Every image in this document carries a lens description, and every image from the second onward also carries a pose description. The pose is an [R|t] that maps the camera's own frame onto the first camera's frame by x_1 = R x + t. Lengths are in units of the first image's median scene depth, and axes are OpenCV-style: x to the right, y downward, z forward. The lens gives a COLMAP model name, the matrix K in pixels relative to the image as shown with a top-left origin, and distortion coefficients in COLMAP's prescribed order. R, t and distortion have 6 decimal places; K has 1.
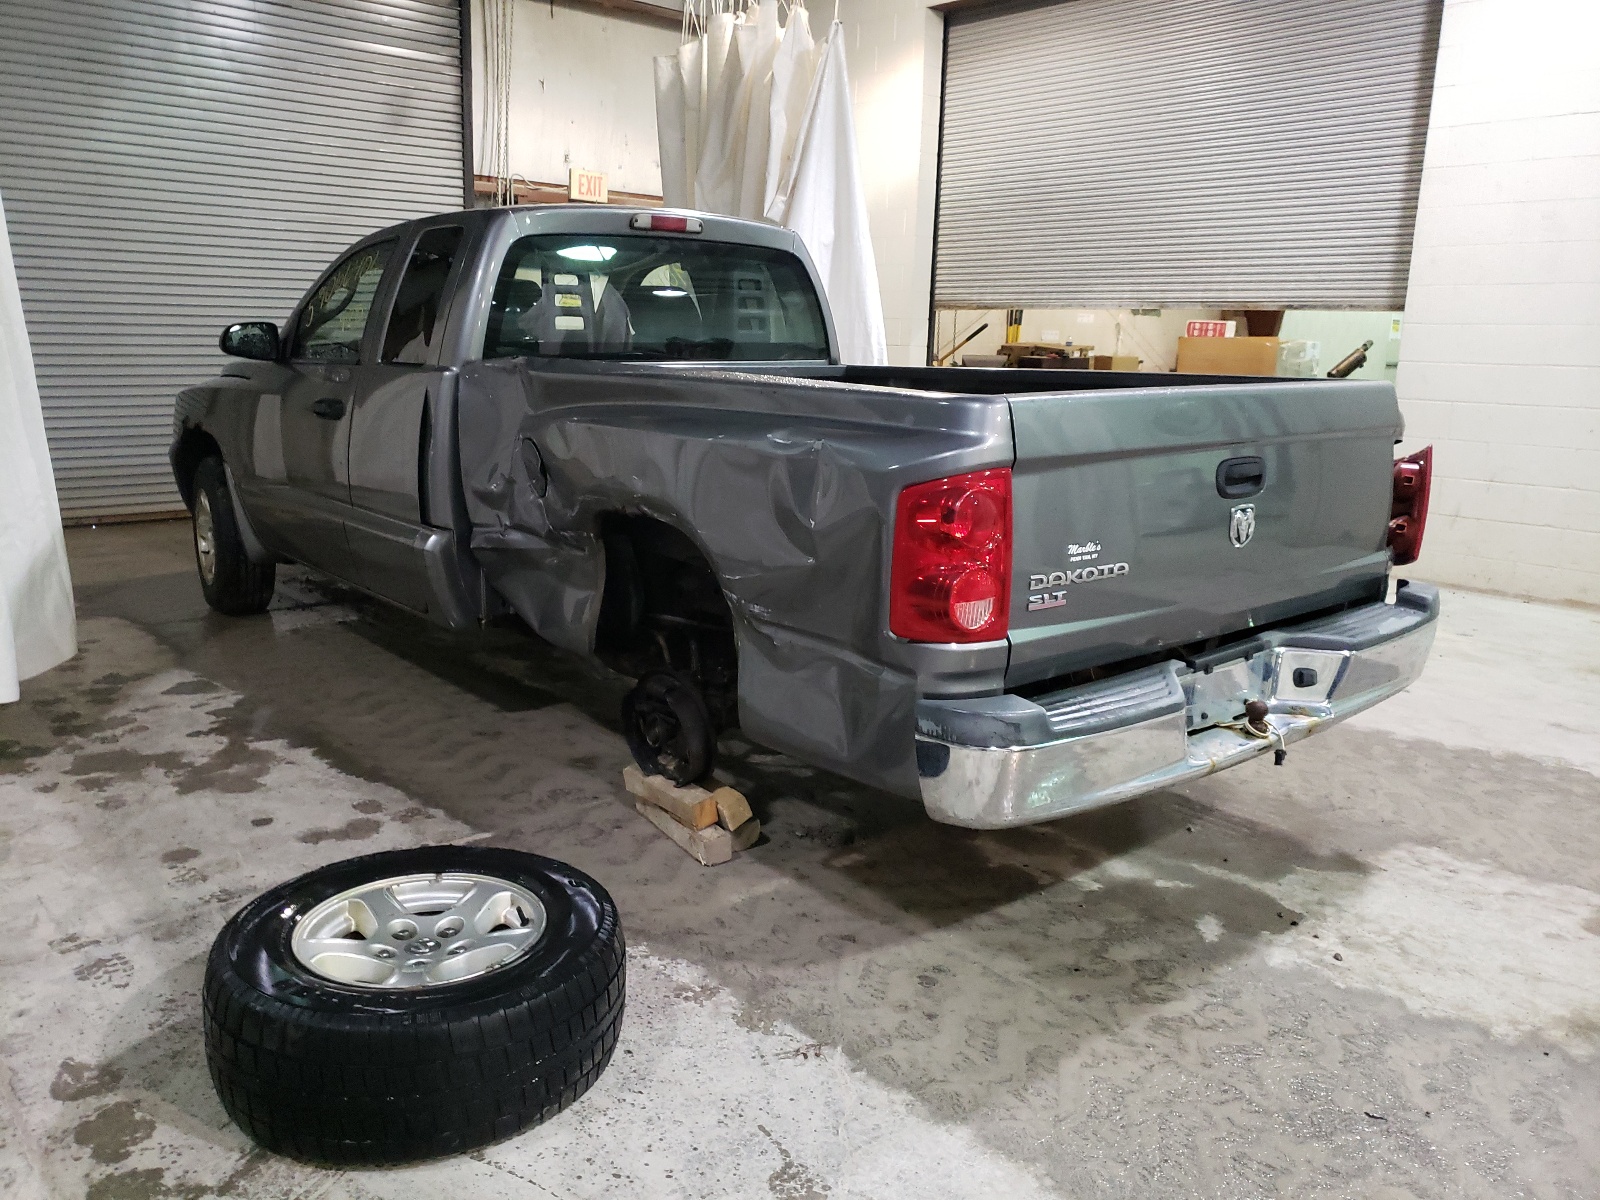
lens RADIAL K [[1230.9, 0, 800.0], [0, 1230.9, 600.0], [0, 0, 1]] dist [0.009043, -0.005725]
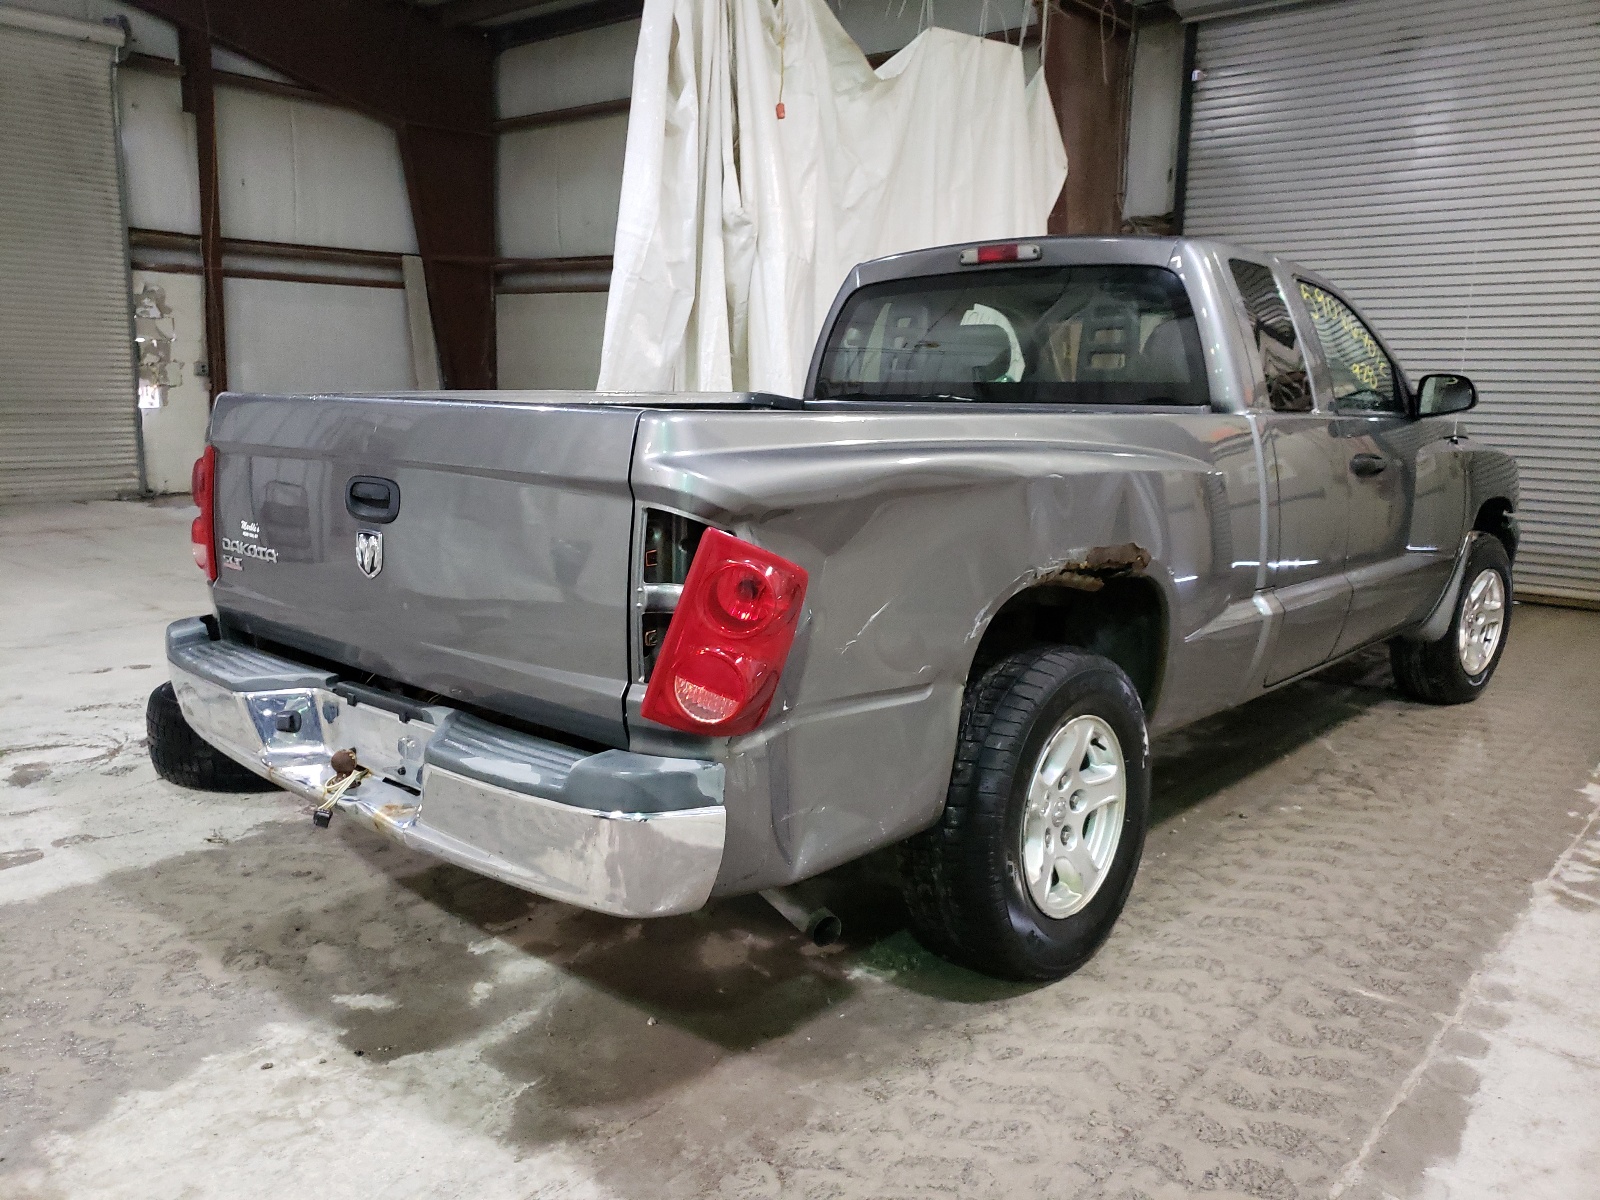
lens RADIAL K [[1284.5, 0, 800.0], [0, 1284.5, 600.0], [0, 0, 1]] dist [-0.004659, 0.016781]
pose [[0.130042, 0.151859, -0.979810, 1.286886], [-0.227813, 0.966340, 0.119536, -0.205334], [0.964982, 0.207669, 0.160260, 1.135909]]
